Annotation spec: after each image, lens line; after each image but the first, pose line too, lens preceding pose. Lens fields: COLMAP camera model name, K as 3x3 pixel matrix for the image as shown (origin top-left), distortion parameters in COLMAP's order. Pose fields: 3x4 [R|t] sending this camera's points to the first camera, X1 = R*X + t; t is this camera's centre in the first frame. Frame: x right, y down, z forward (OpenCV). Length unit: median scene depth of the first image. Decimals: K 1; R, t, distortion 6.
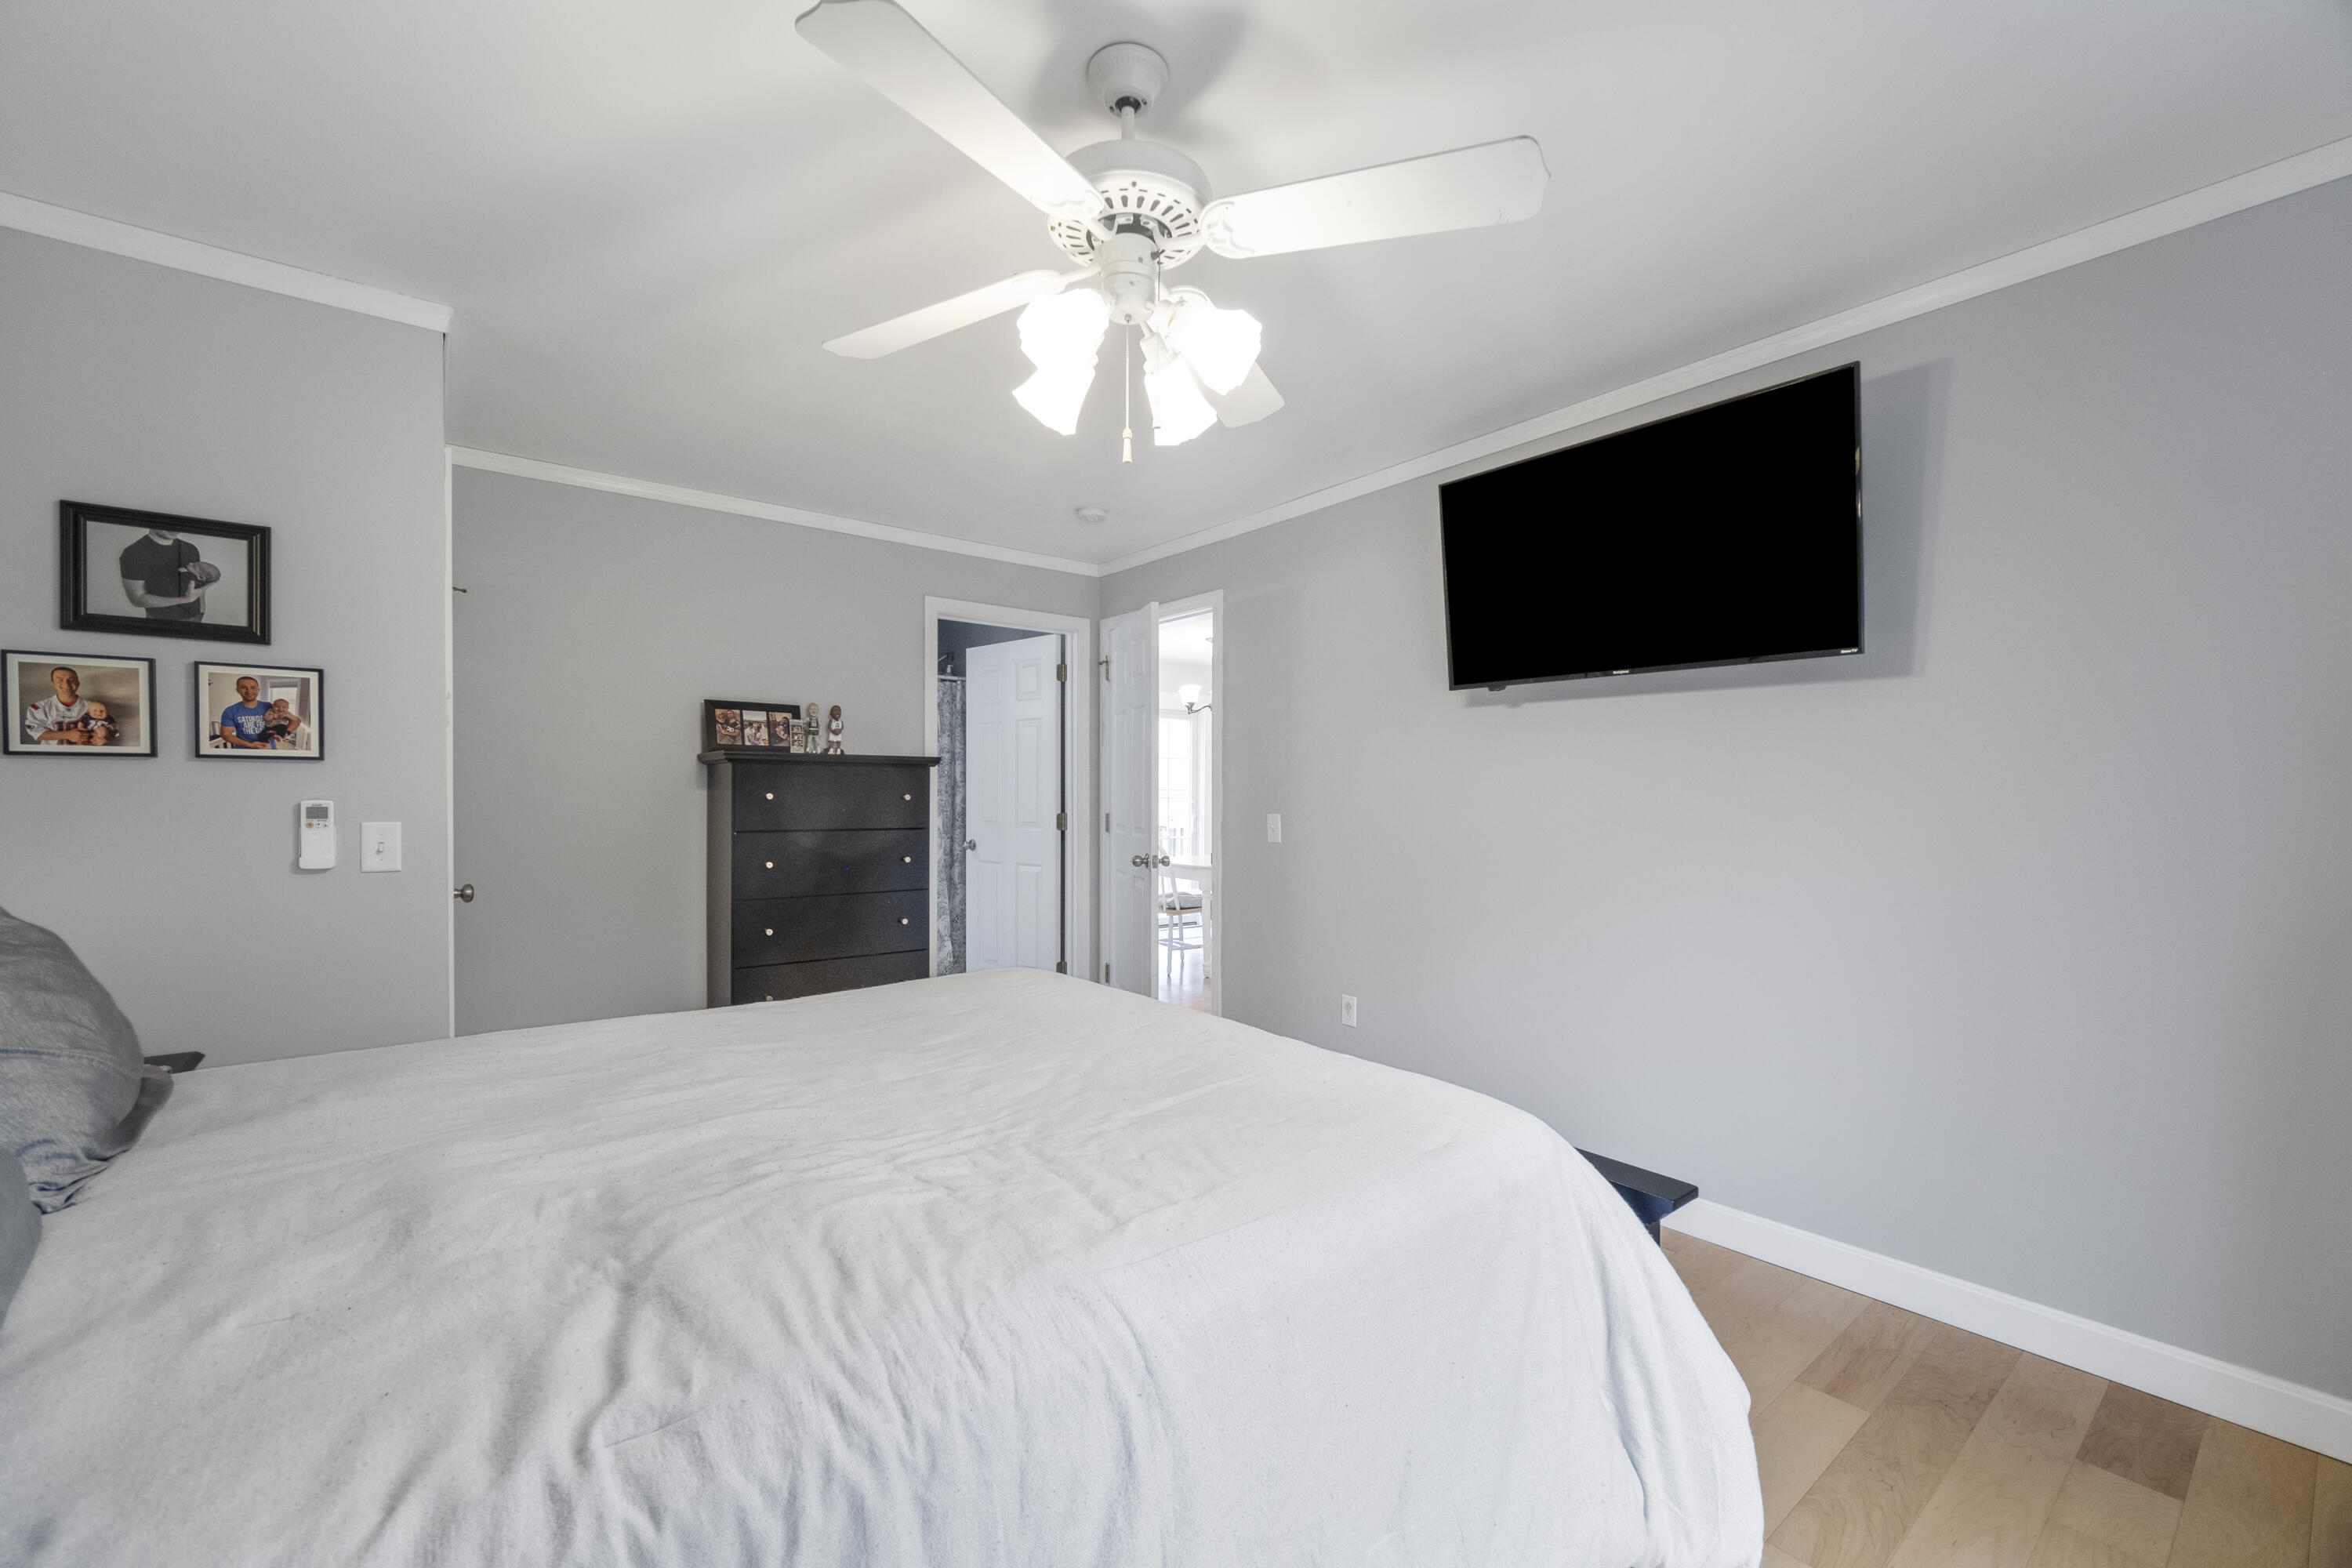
lens RADIAL K [[959.4, 0, 1176.0], [0, 959.4, 784.0], [0, 0, 1]] dist [-0.000597, -0.000101]
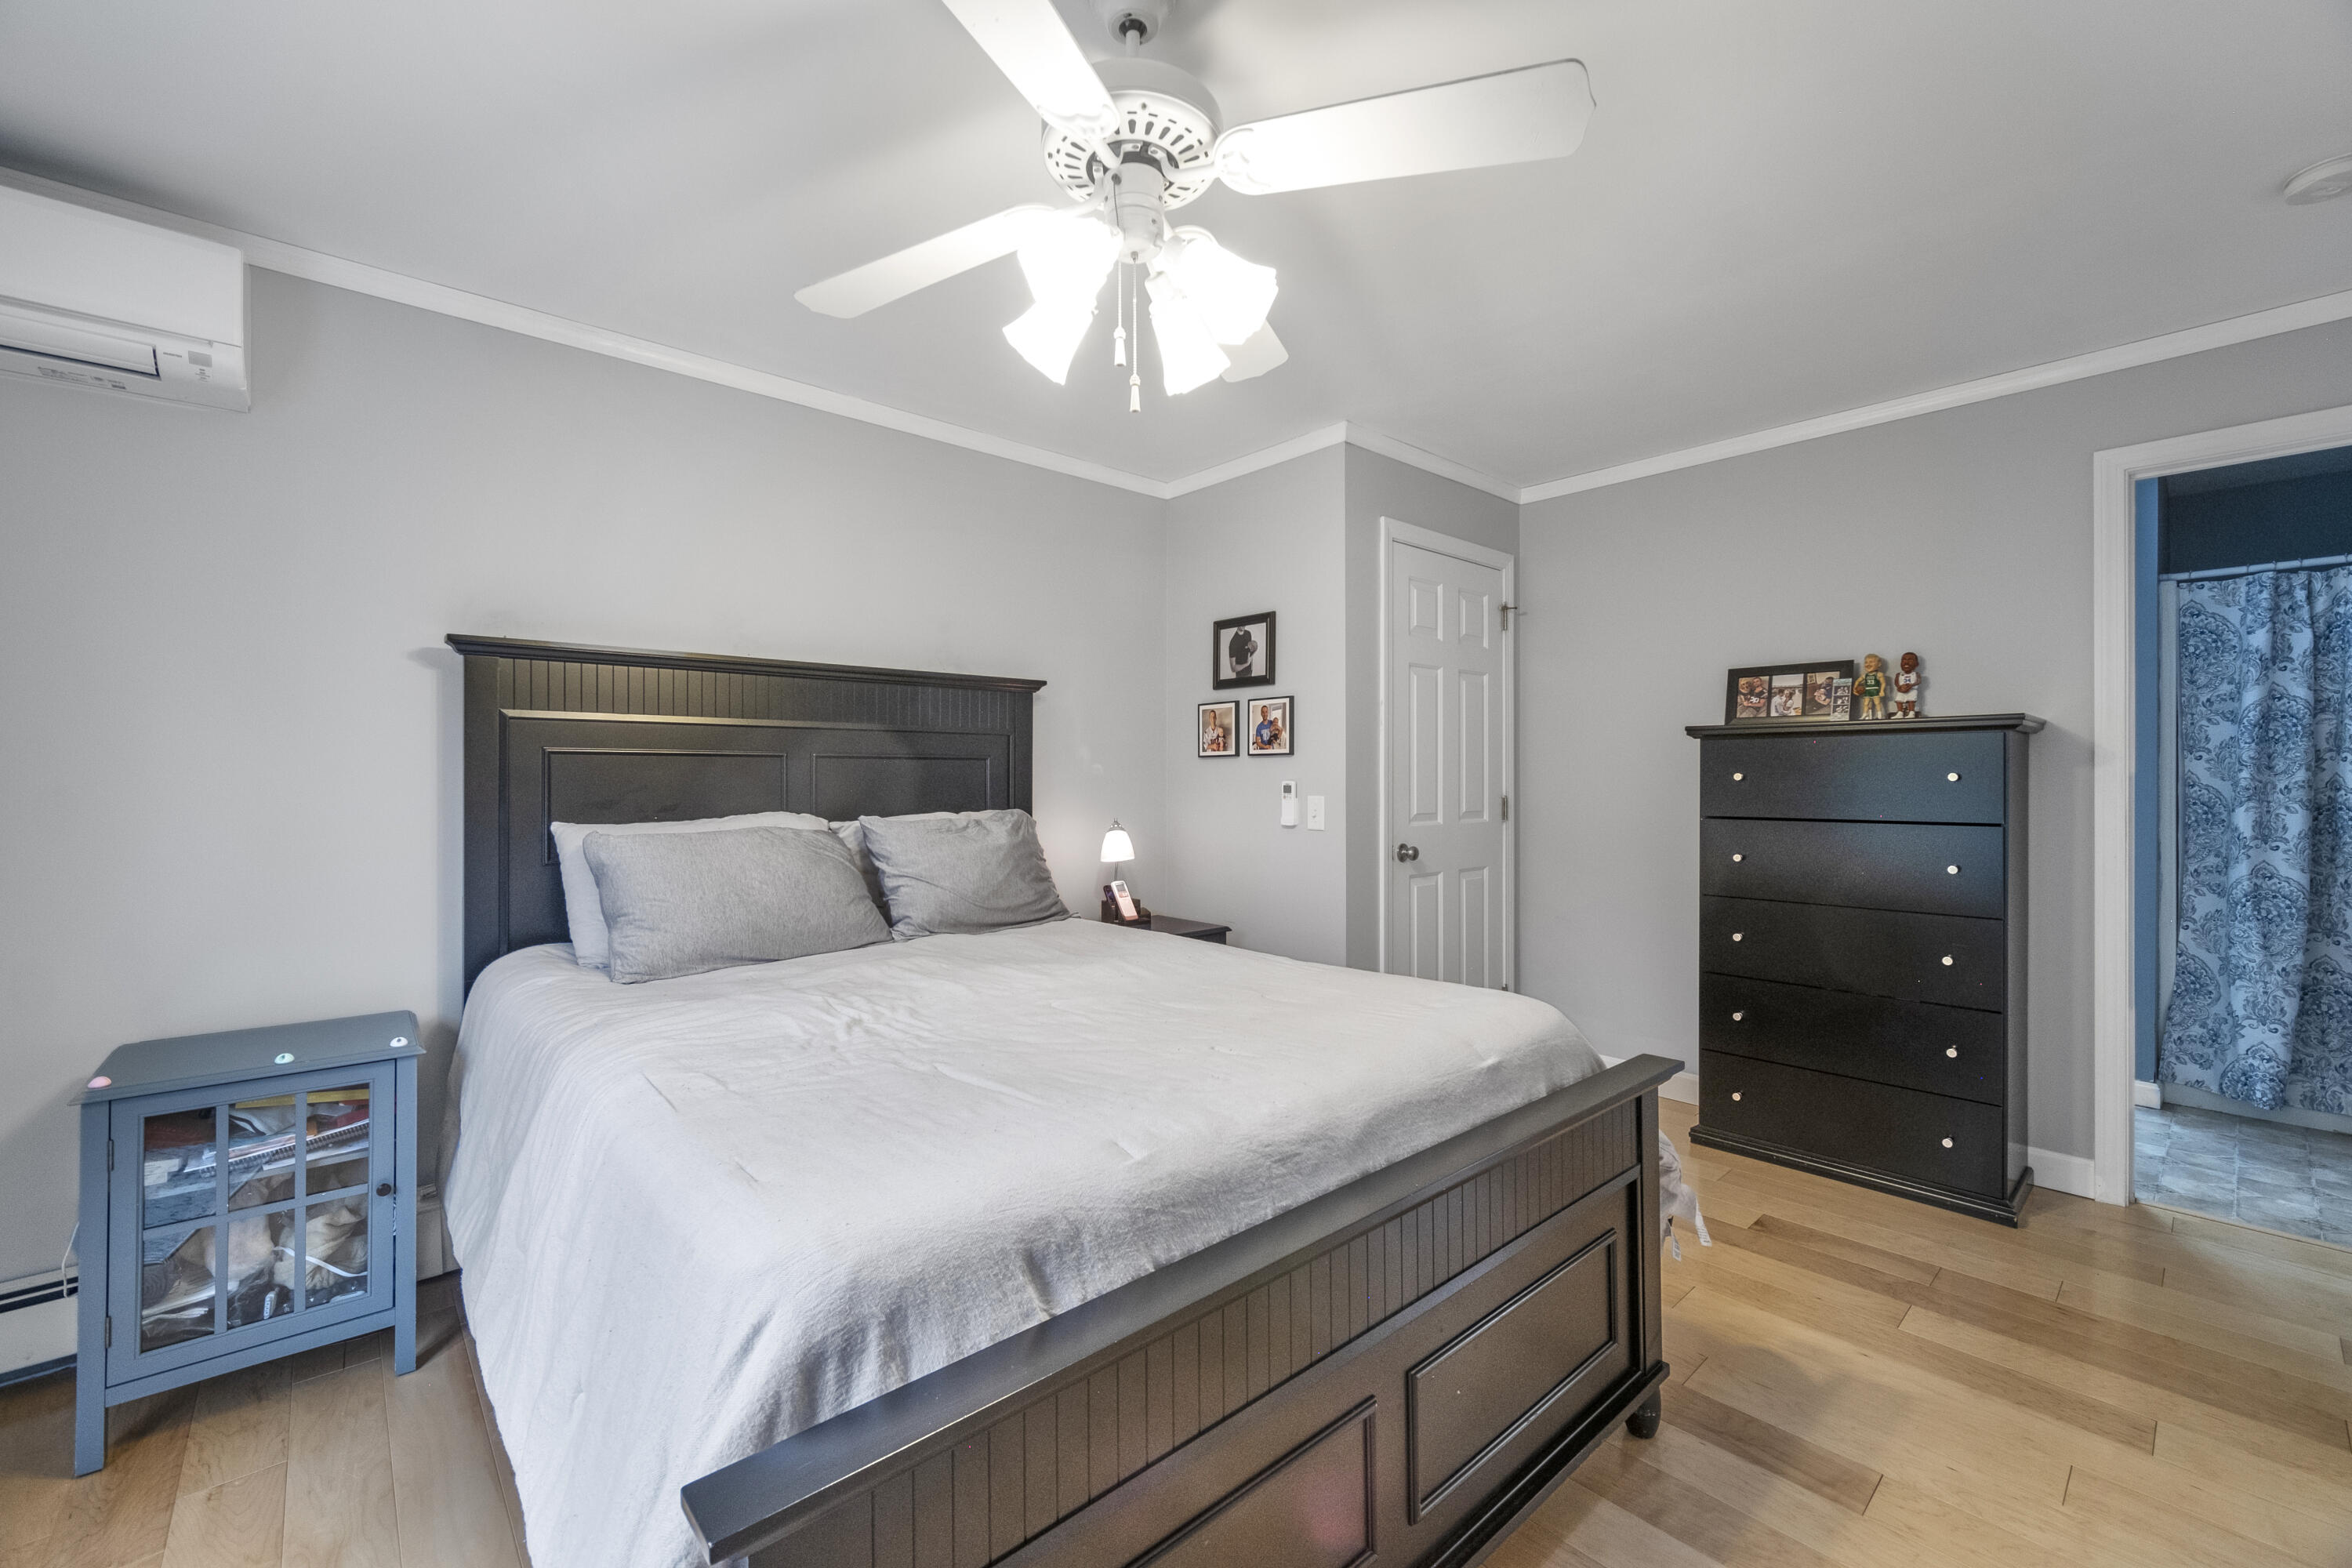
lens RADIAL K [[959.4, 0, 1176.0], [0, 959.4, 784.0], [0, 0, 1]] dist [-0.000597, -0.000101]
pose [[0.053908, 0.003212, -0.998541, 0.639356], [0.016072, 0.999863, 0.004084, 0.012349], [0.998417, -0.016268, 0.053849, 0.735469]]
